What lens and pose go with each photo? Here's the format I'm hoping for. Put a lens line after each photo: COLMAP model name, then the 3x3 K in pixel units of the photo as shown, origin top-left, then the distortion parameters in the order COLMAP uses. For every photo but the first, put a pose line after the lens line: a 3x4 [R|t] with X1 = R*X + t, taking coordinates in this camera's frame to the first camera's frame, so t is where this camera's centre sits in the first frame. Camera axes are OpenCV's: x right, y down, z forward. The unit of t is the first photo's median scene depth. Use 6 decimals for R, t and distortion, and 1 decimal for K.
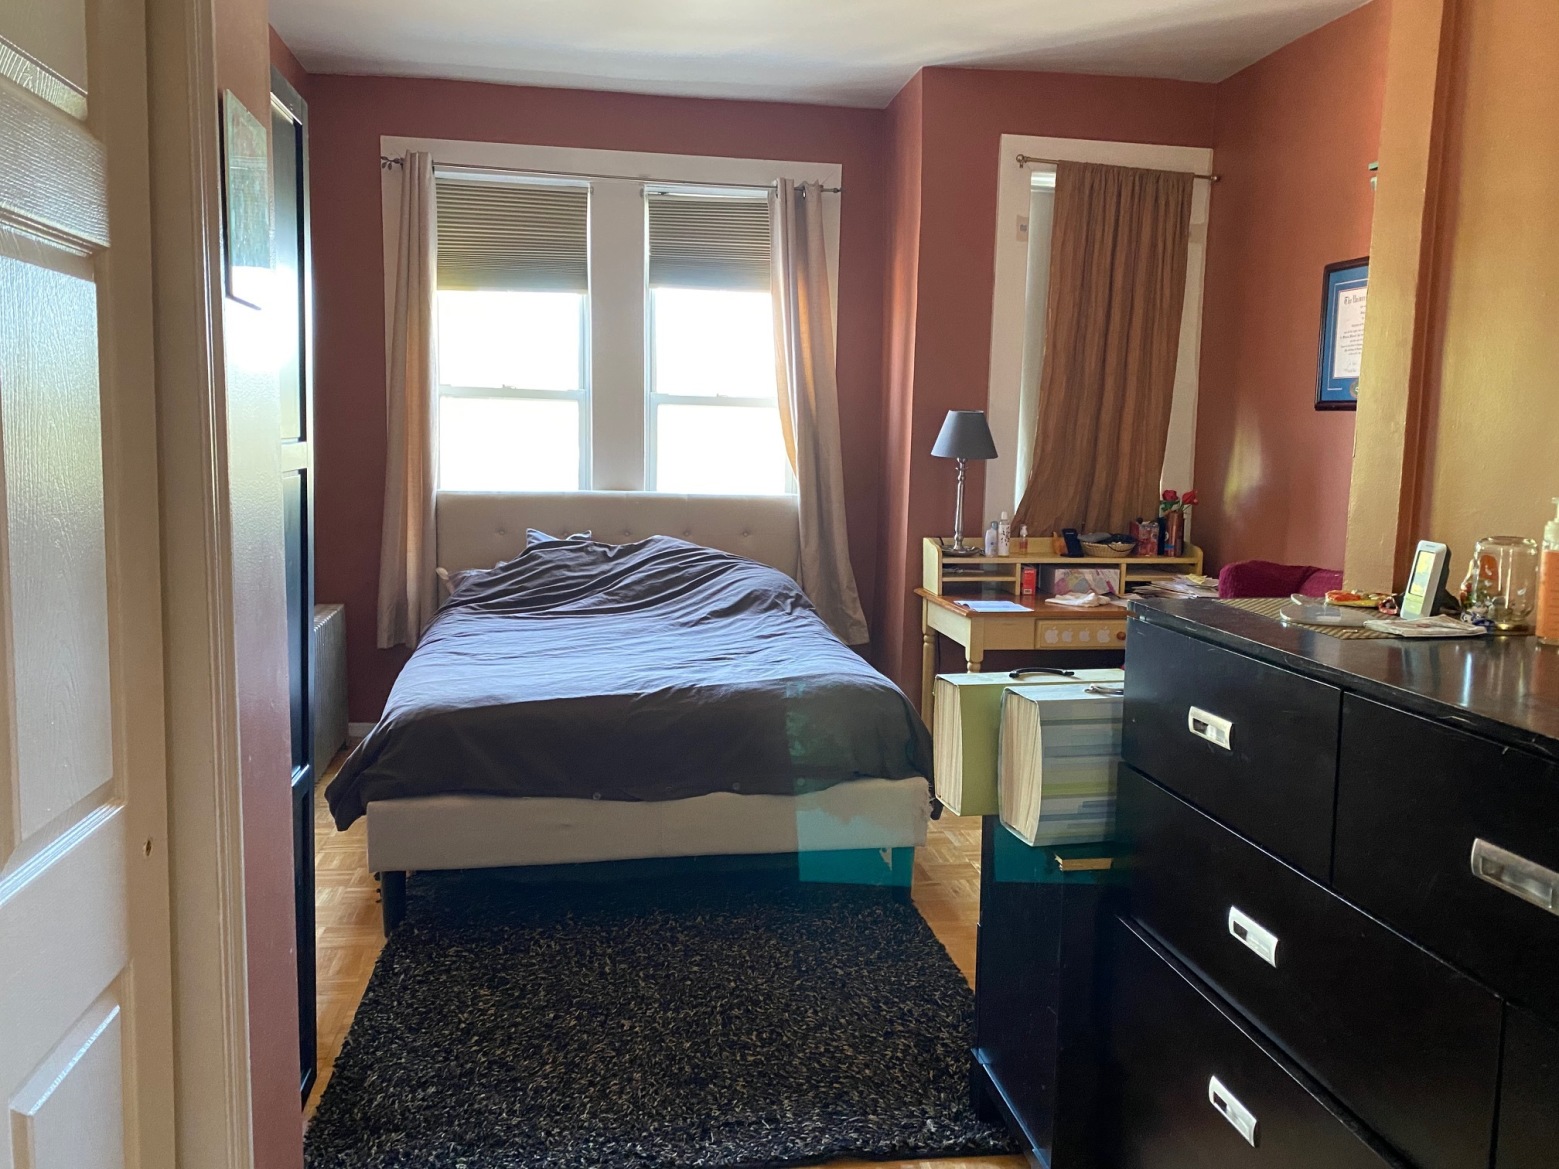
lens RADIAL K [[1198.5, 0, 789.6], [0, 1198.5, 583.0], [0, 0, 1]] dist [0.040738, -0.044538]
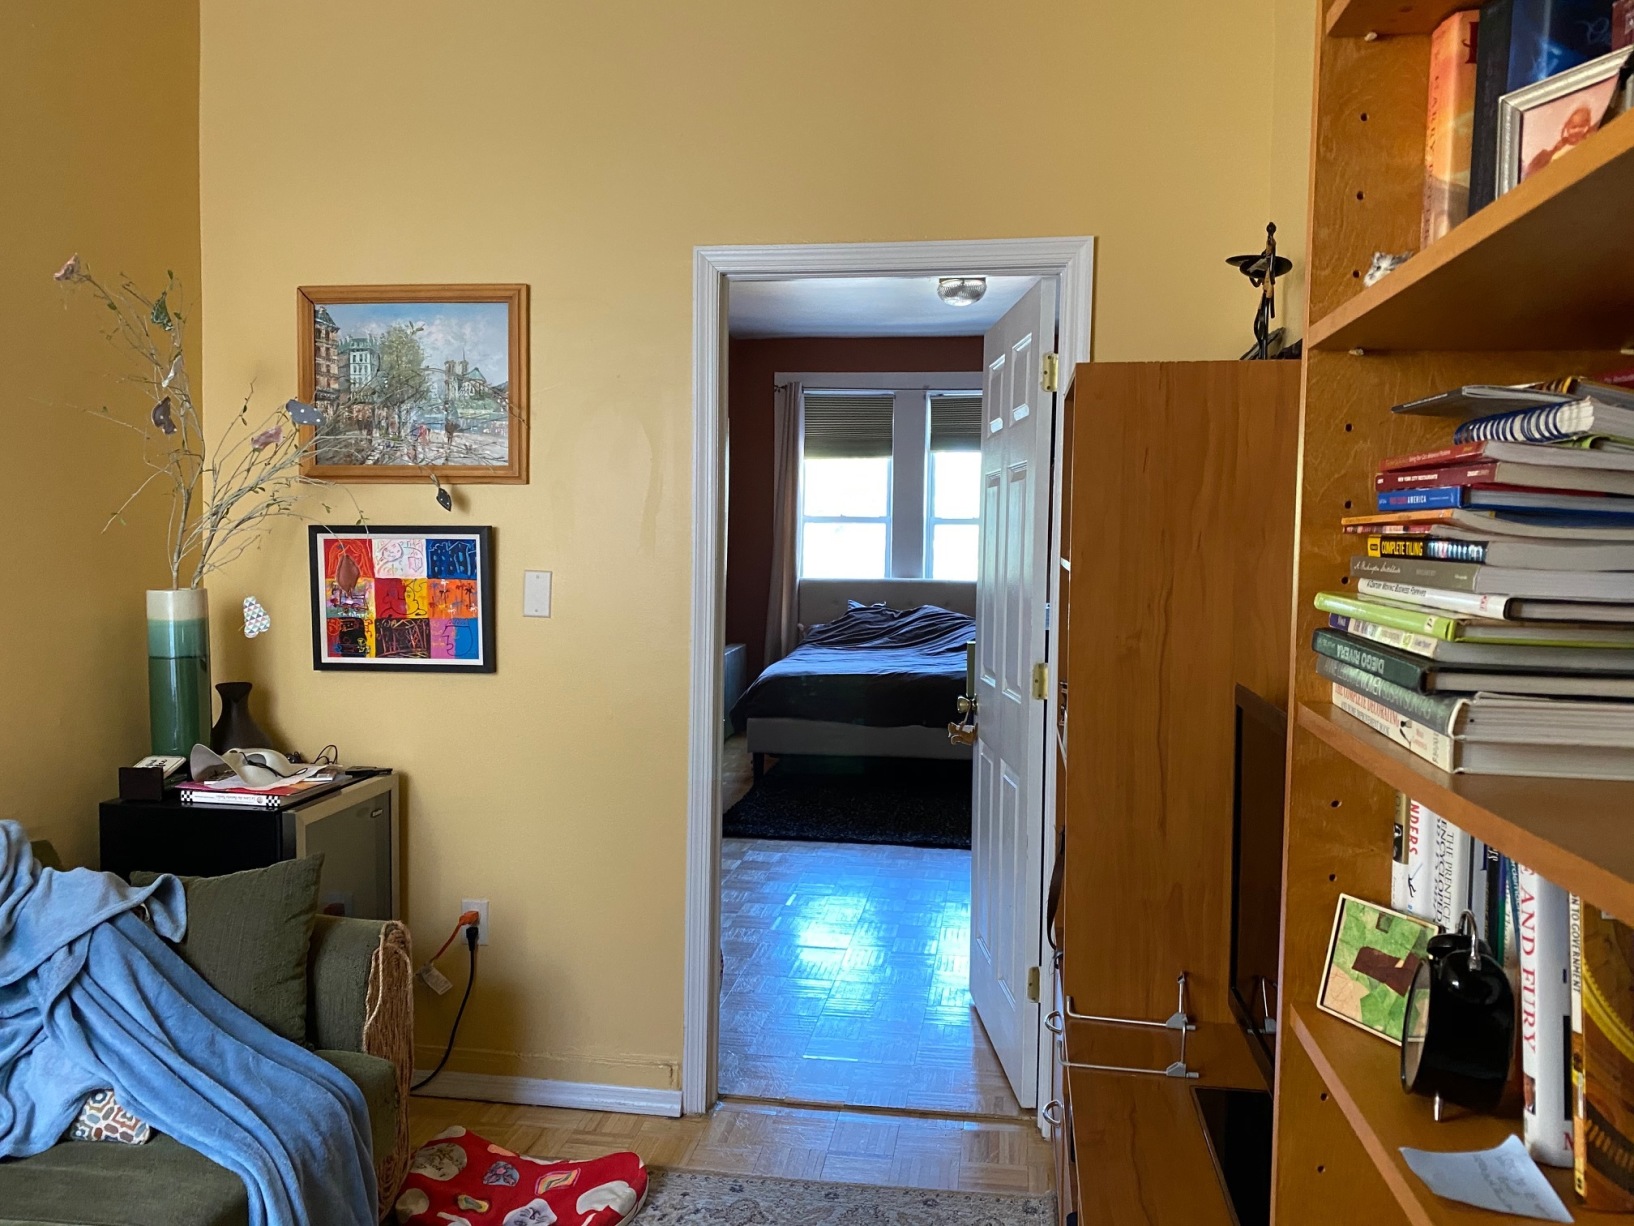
lens RADIAL K [[1256.2, 0, 826.4], [0, 1256.2, 611.4], [0, 0, 1]] dist [0.040738, -0.044538]
pose [[0.954508, 0.011663, -0.297957, 0.347377], [-0.032967, 0.997236, -0.066578, 0.111788], [0.296357, 0.073372, 0.952255, -0.850960]]
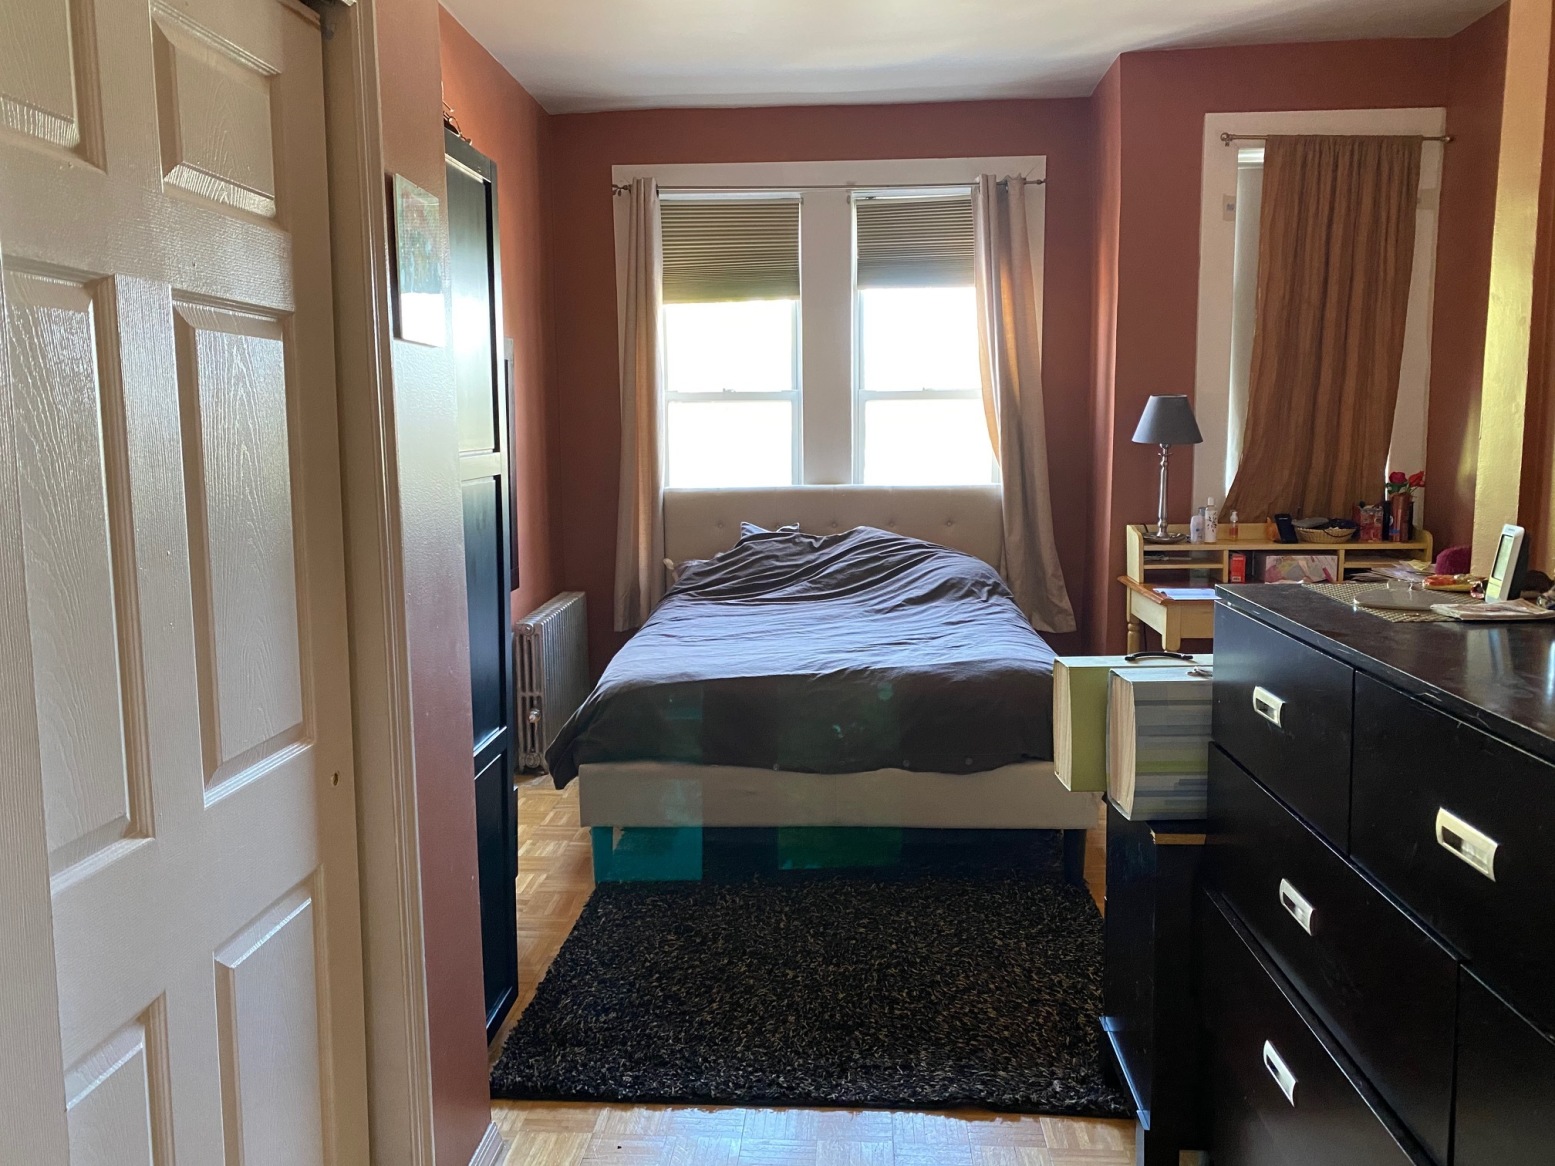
lens RADIAL K [[1195.4, 0, 782.9], [0, 1195.4, 580.9], [0, 0, 1]] dist [0.040738, -0.044538]
pose [[0.974740, -0.001760, -0.223338, 0.073156], [0.003333, 0.999972, 0.006669, 0.001130], [0.223320, -0.007245, 0.974718, -0.044643]]
